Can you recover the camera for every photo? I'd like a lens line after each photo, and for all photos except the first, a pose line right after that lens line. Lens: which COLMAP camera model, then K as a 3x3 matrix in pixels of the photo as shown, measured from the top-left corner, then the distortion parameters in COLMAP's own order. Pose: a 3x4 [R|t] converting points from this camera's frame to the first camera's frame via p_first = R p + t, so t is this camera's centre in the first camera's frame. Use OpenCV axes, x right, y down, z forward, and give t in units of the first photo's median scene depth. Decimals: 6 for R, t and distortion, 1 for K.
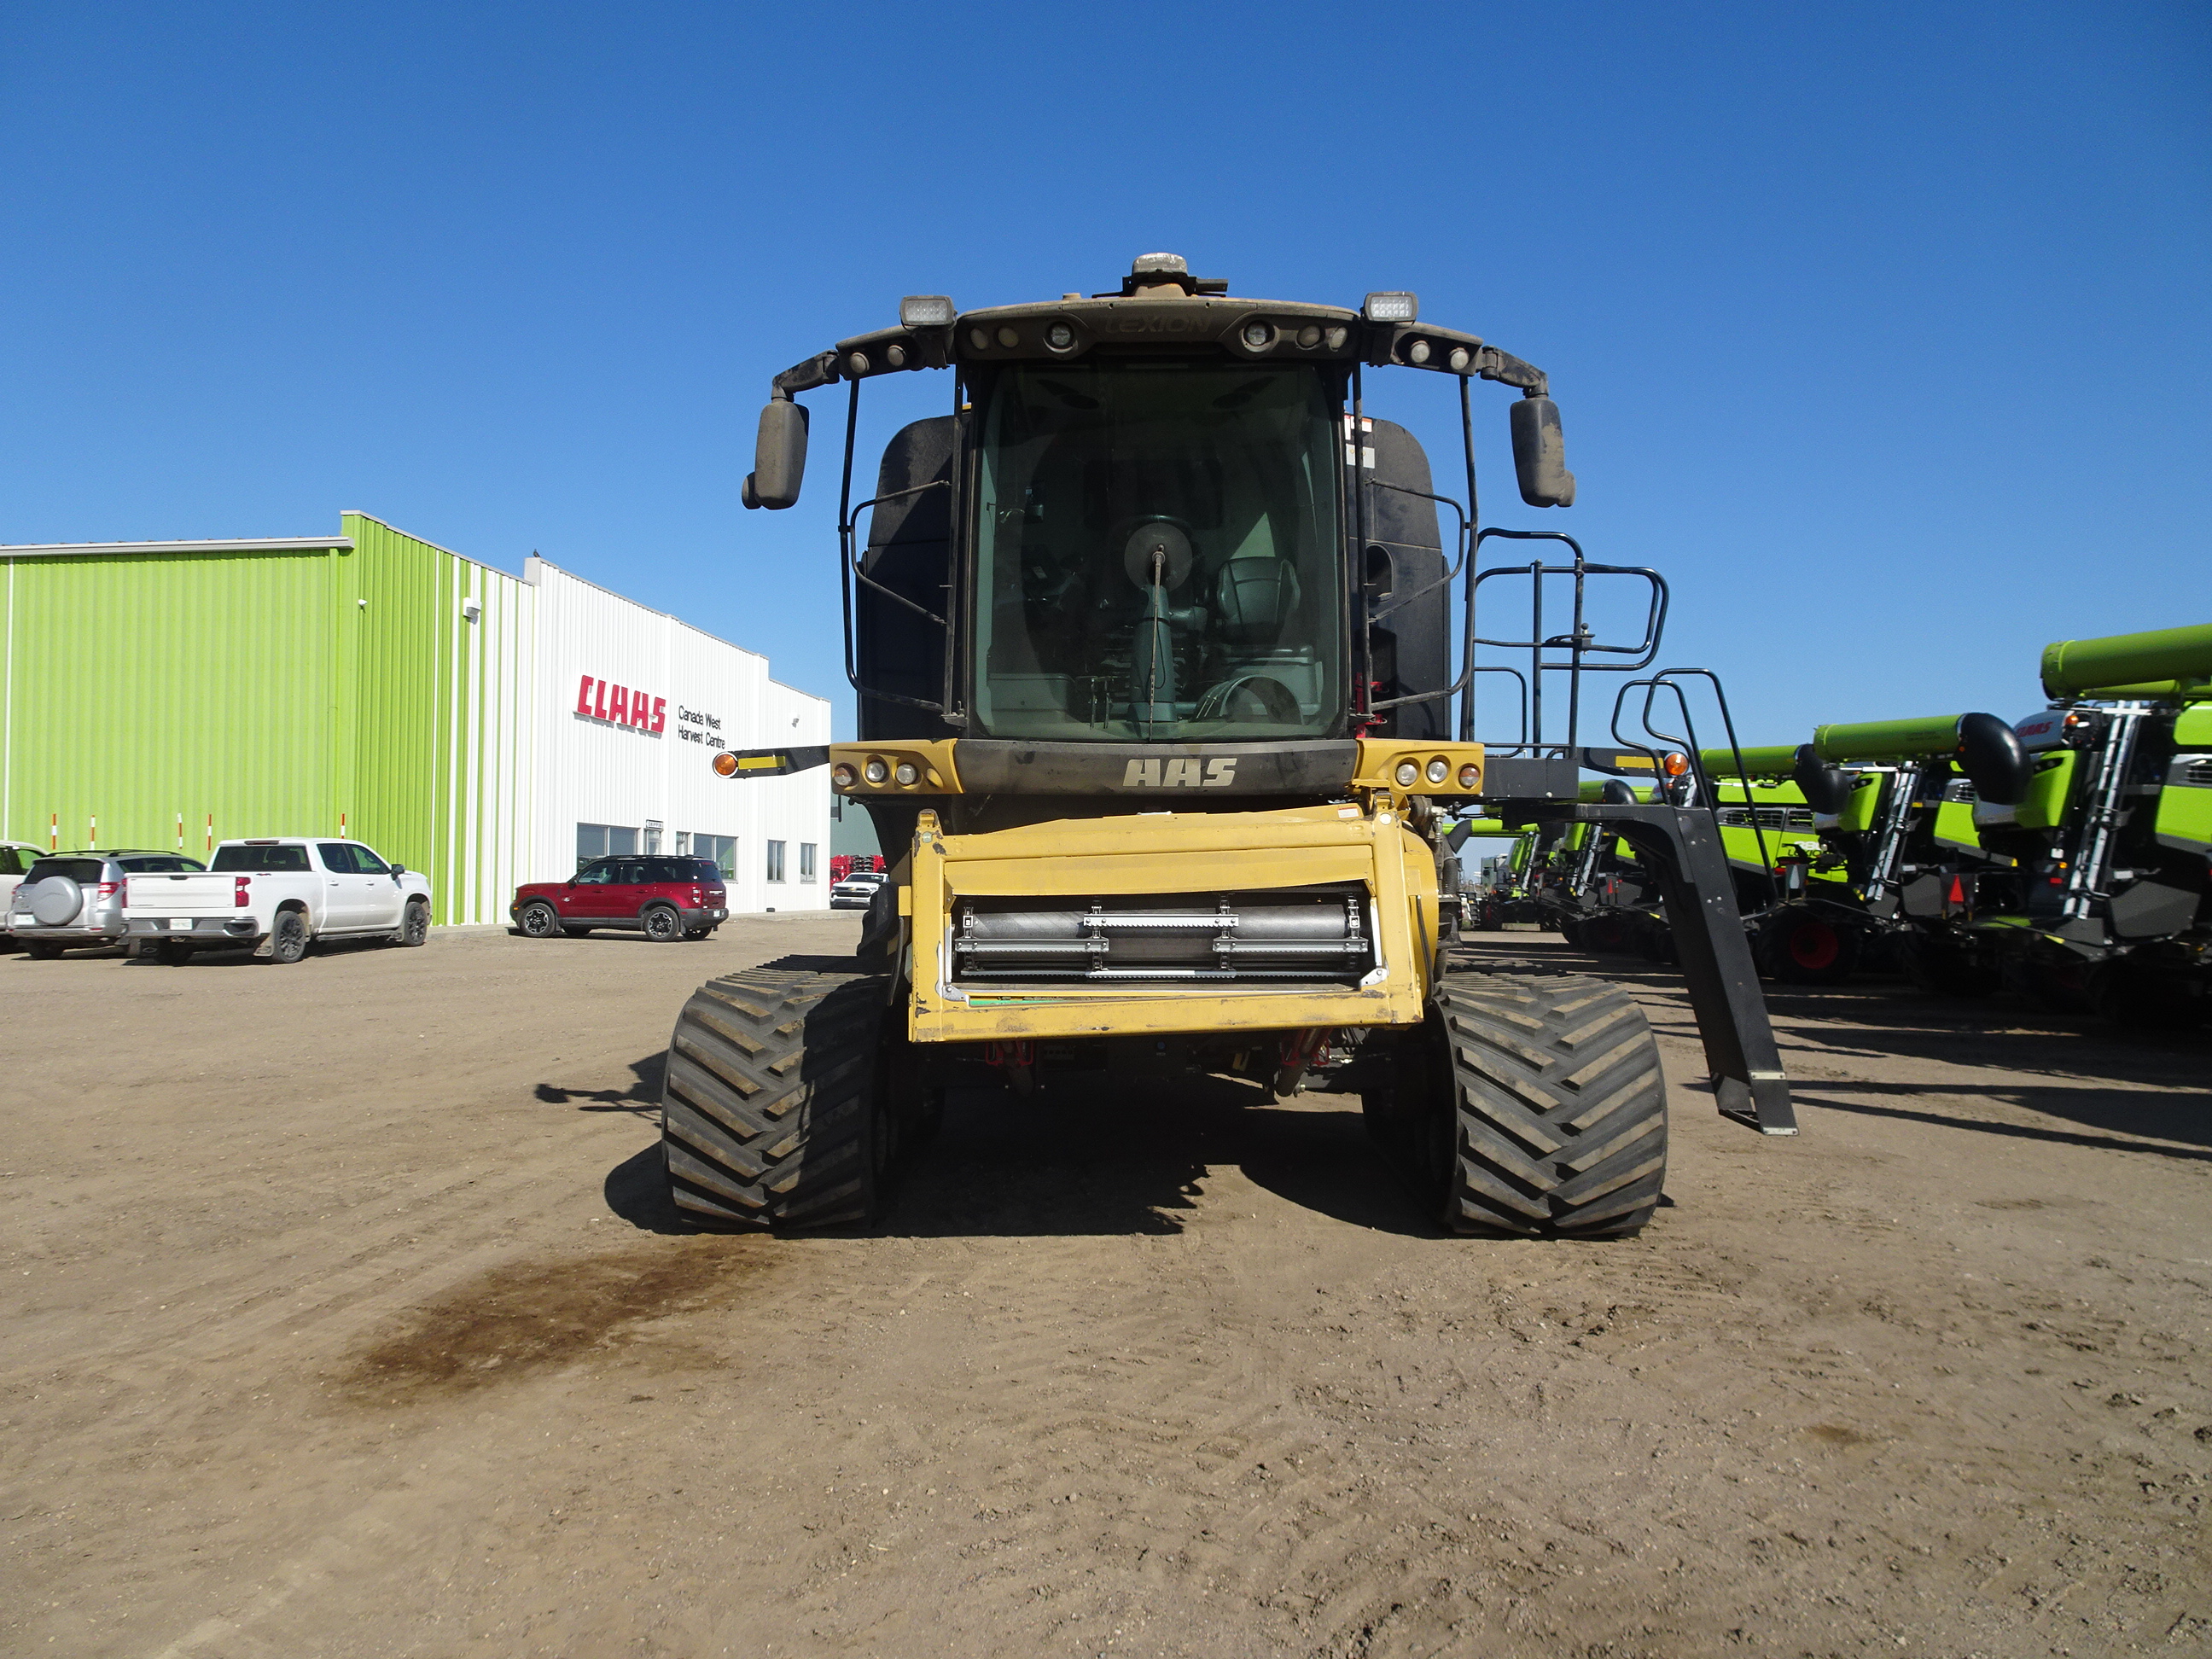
lens RADIAL K [[1534.1, 0, 1106.0], [0, 1534.1, 829.5], [0, 0, 1]] dist [0.001024, 0.000452]
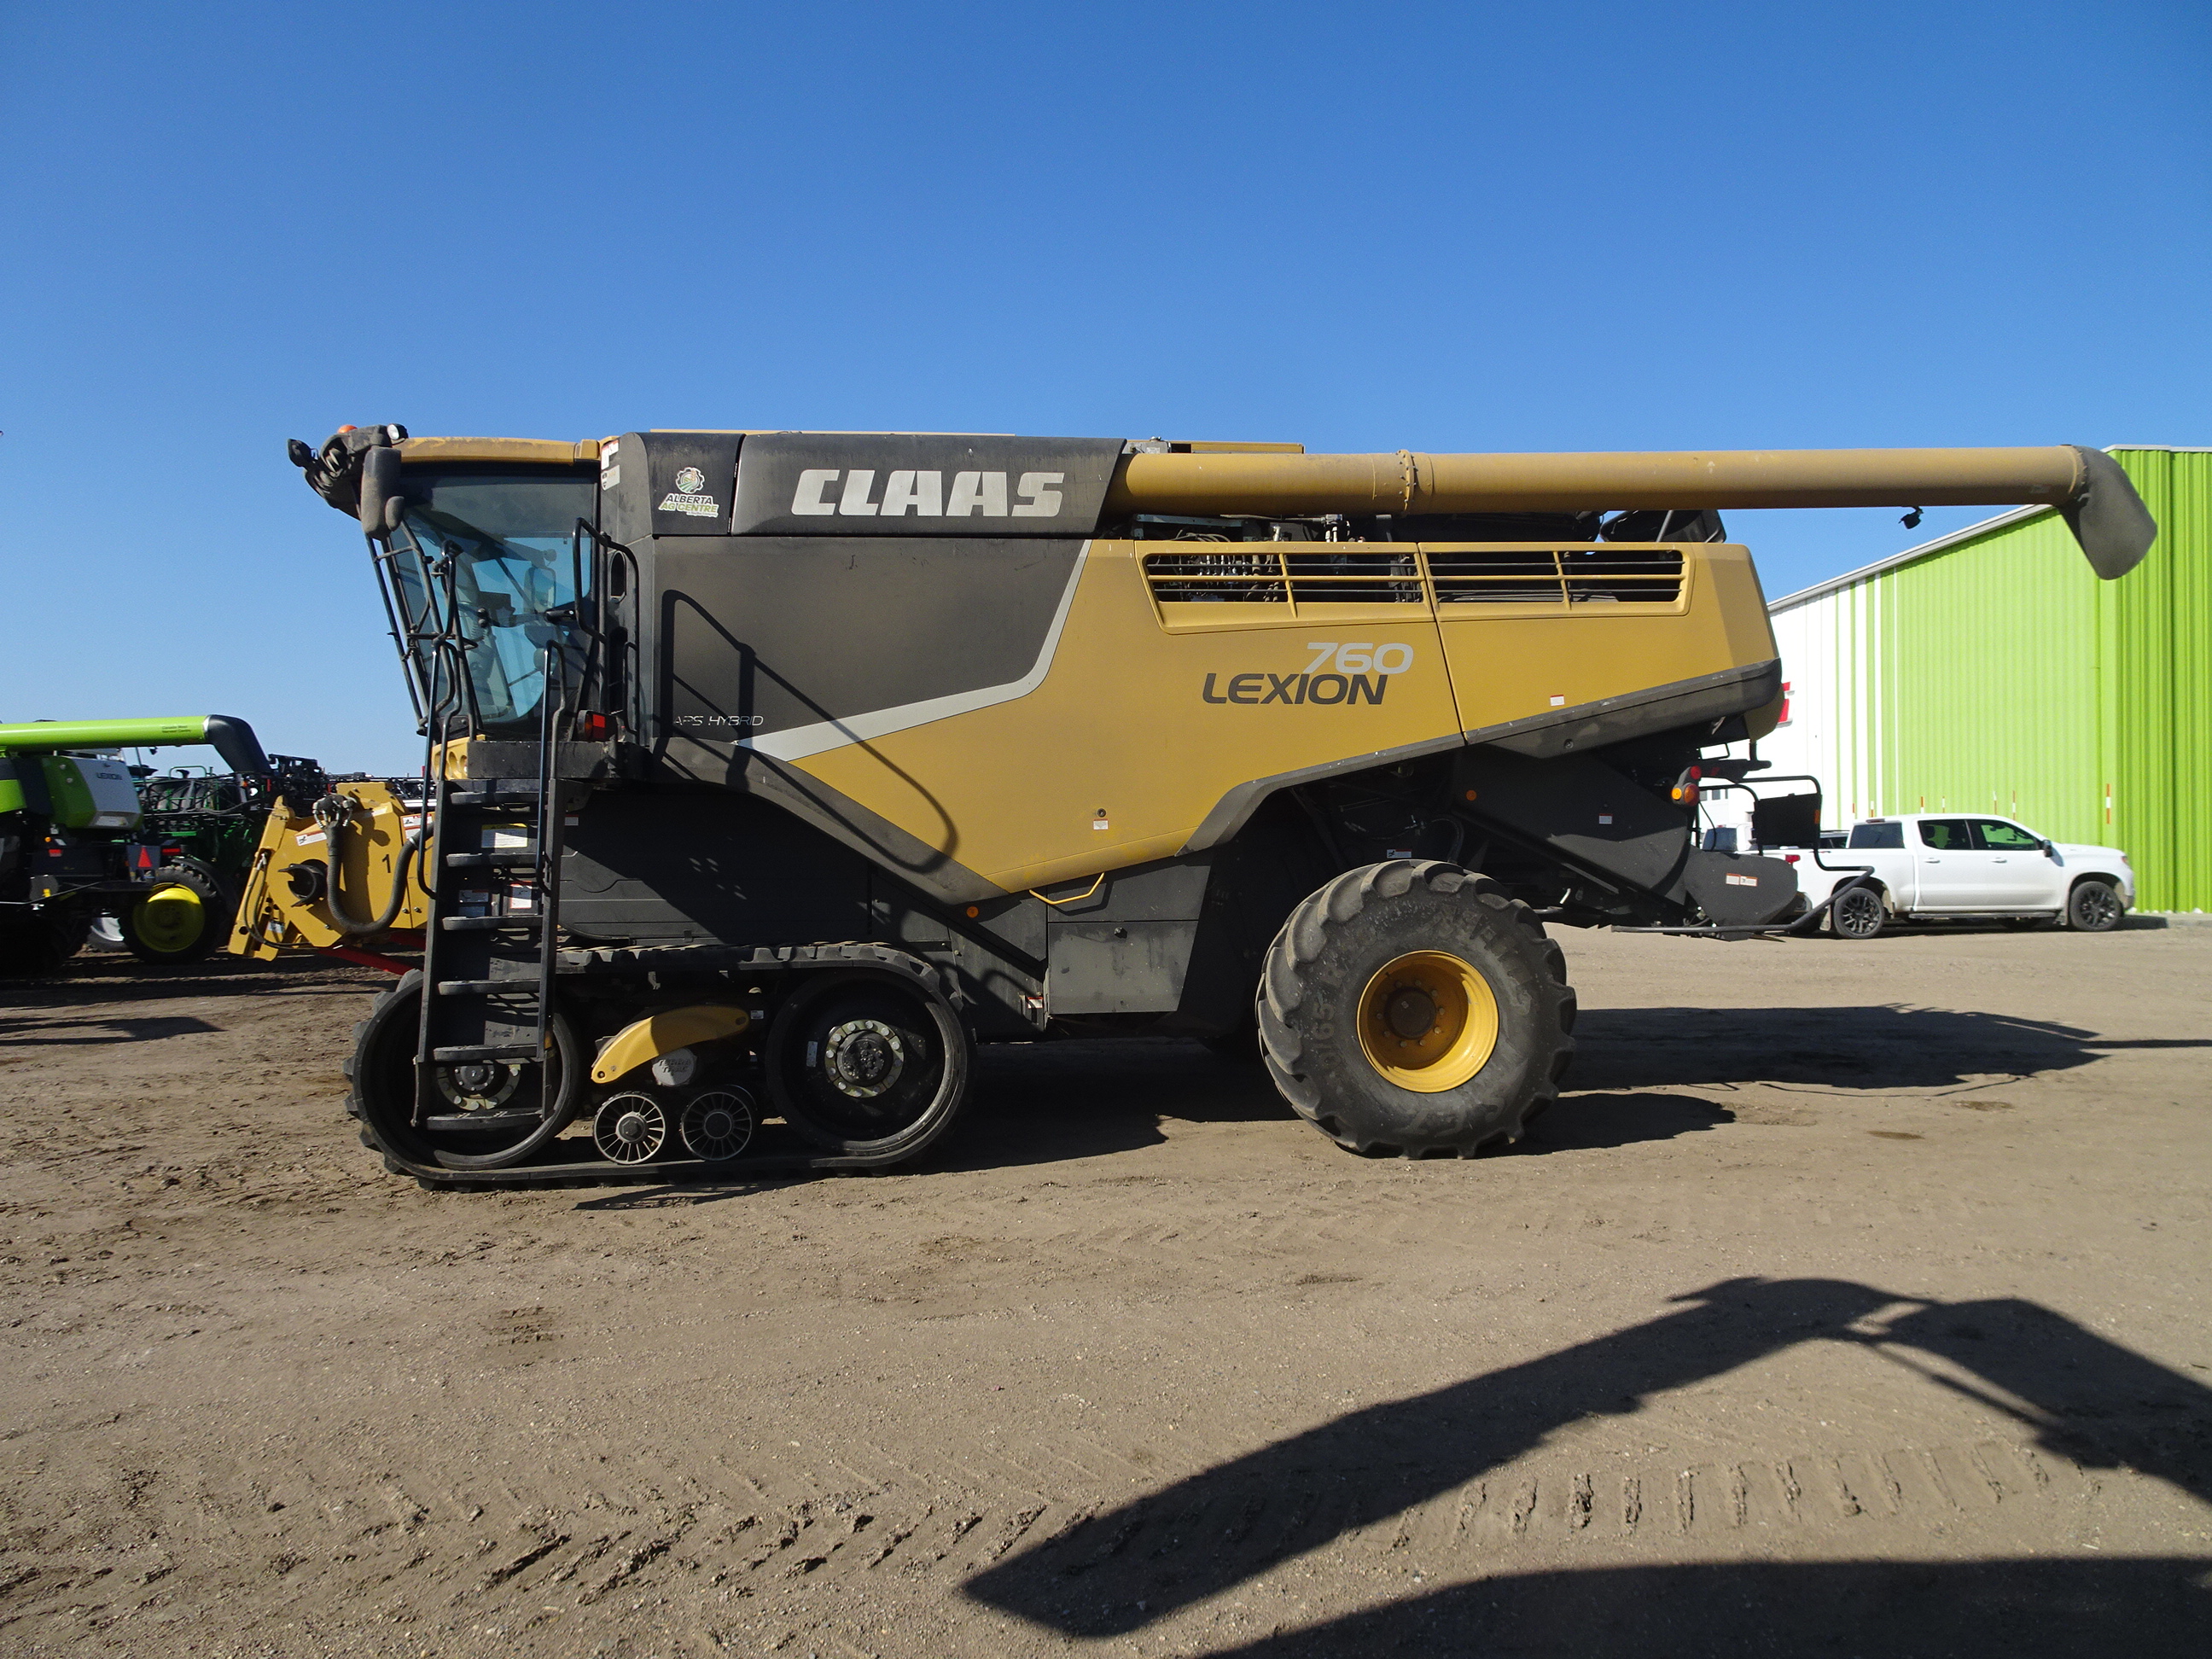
lens RADIAL K [[1534.1, 0, 1106.0], [0, 1534.1, 829.5], [0, 0, 1]] dist [0.001024, 0.000452]
pose [[0.144365, -0.018502, -0.989351, 0.357601], [0.032411, 0.999377, -0.013960, 0.011260], [0.988993, -0.030051, 0.144875, 0.318732]]
